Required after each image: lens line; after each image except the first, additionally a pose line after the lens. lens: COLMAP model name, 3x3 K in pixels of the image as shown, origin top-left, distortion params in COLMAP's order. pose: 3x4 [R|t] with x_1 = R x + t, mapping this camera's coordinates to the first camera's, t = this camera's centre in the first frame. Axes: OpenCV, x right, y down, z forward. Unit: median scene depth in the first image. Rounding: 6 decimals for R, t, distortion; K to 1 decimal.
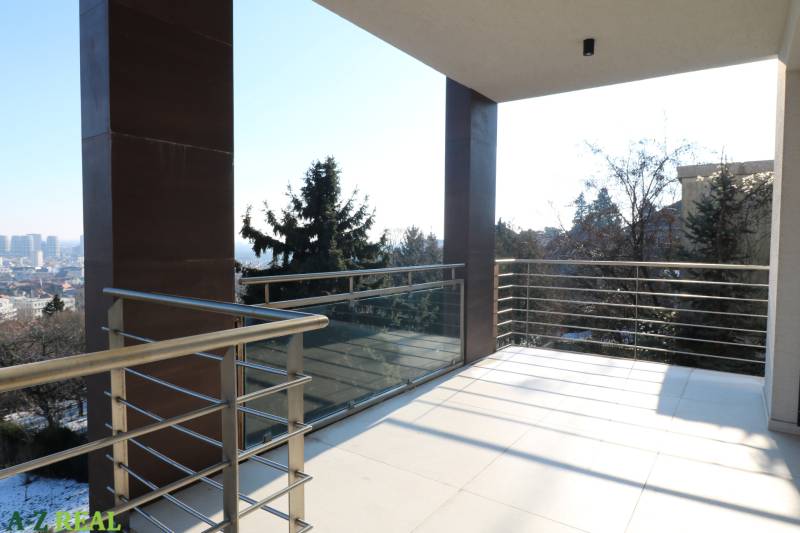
lens RADIAL K [[479.2, 0, 399.6], [0, 479.2, 266.2], [0, 0, 1]] dist [0.004447, -0.002521]
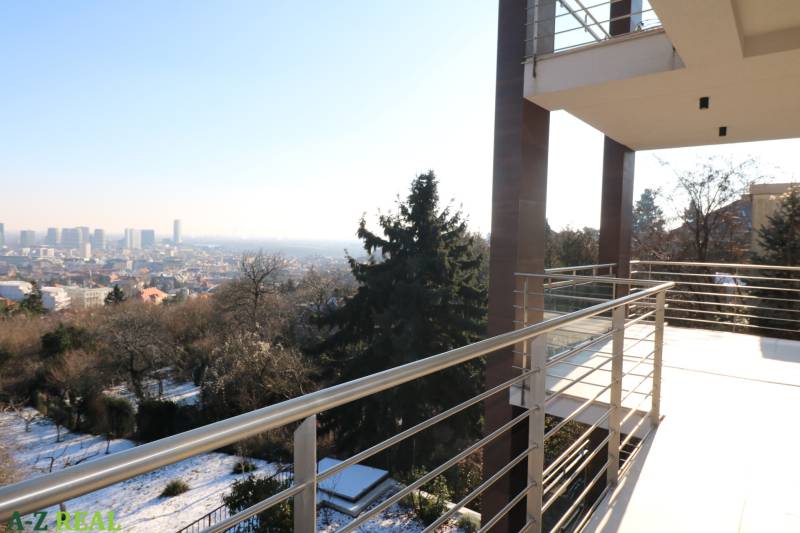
lens RADIAL K [[479.2, 0, 398.6], [0, 479.2, 268.3], [0, 0, 1]] dist [0.004447, -0.002521]
pose [[0.997707, 0.018630, -0.065070, -0.146910], [-0.018004, 0.999786, 0.010201, 0.001885], [0.065246, -0.009006, 0.997829, -0.173862]]
